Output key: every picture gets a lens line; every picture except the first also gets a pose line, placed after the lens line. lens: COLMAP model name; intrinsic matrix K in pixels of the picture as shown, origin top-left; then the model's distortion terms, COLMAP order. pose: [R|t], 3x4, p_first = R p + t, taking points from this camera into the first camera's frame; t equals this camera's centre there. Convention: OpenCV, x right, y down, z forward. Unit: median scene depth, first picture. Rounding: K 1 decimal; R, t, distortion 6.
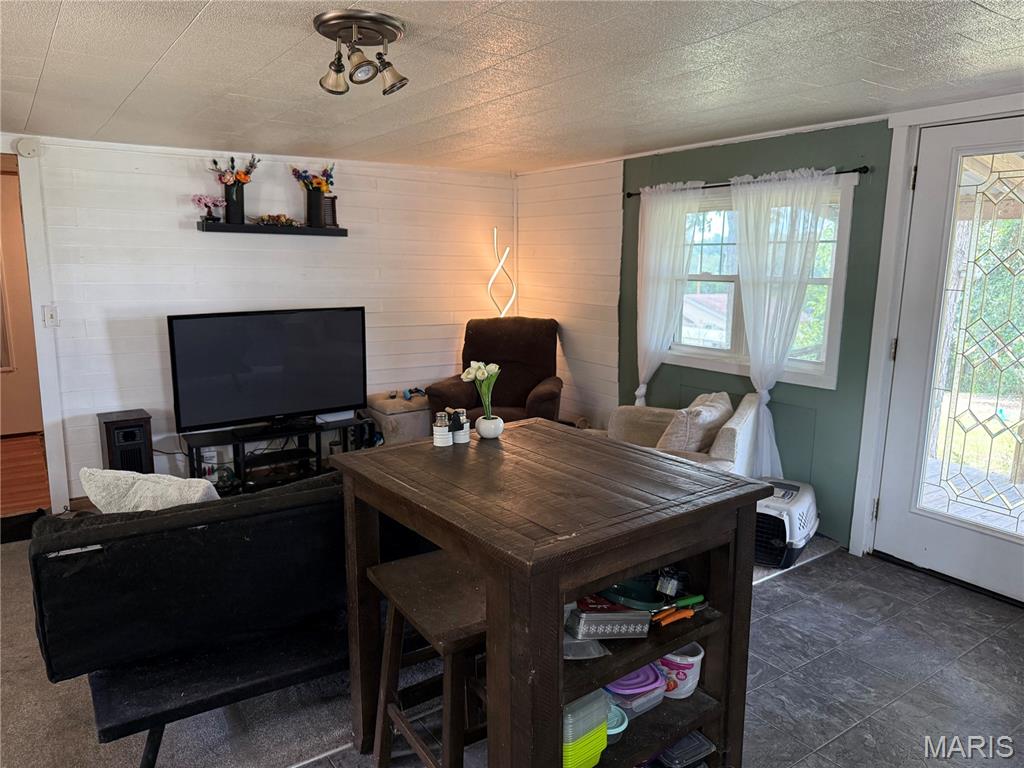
lens RADIAL K [[718.9, 0, 510.3], [0, 718.9, 386.1], [0, 0, 1]] dist [-0.030318, -0.013275]
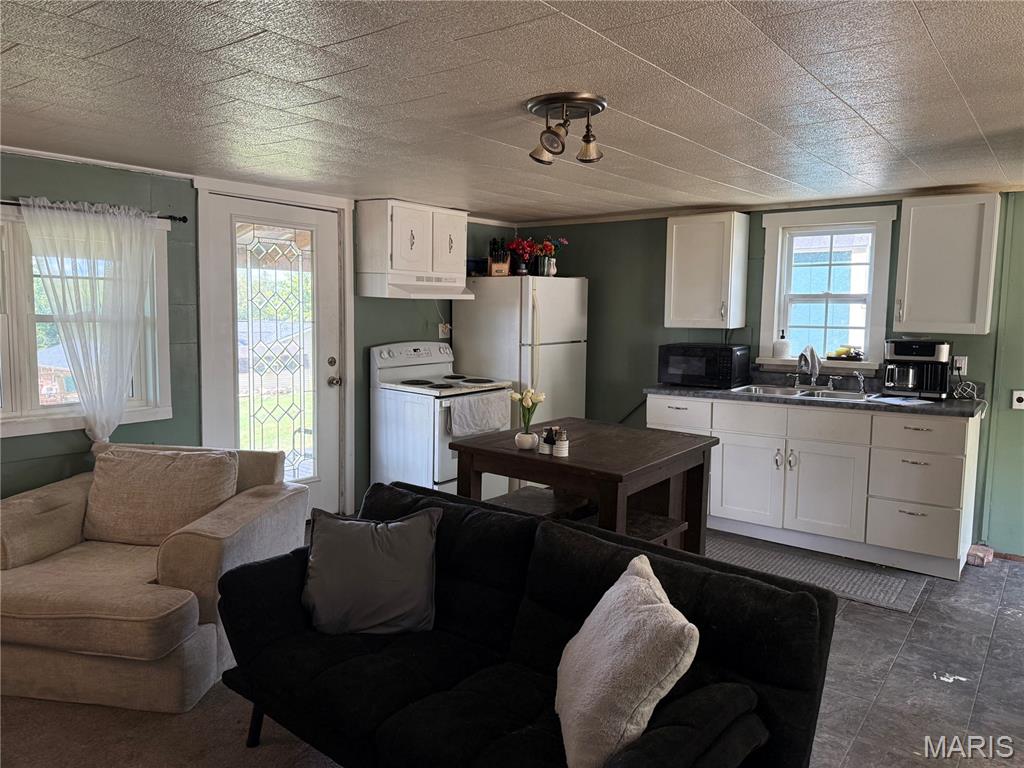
lens RADIAL K [[718.9, 0, 510.8], [0, 718.9, 385.4], [0, 0, 1]] dist [-0.030318, -0.013275]
pose [[-0.269303, -0.089495, 0.958888, -0.744121], [0.164807, 0.976703, 0.137443, -0.112345], [-0.948849, 0.195045, -0.248280, 0.819488]]
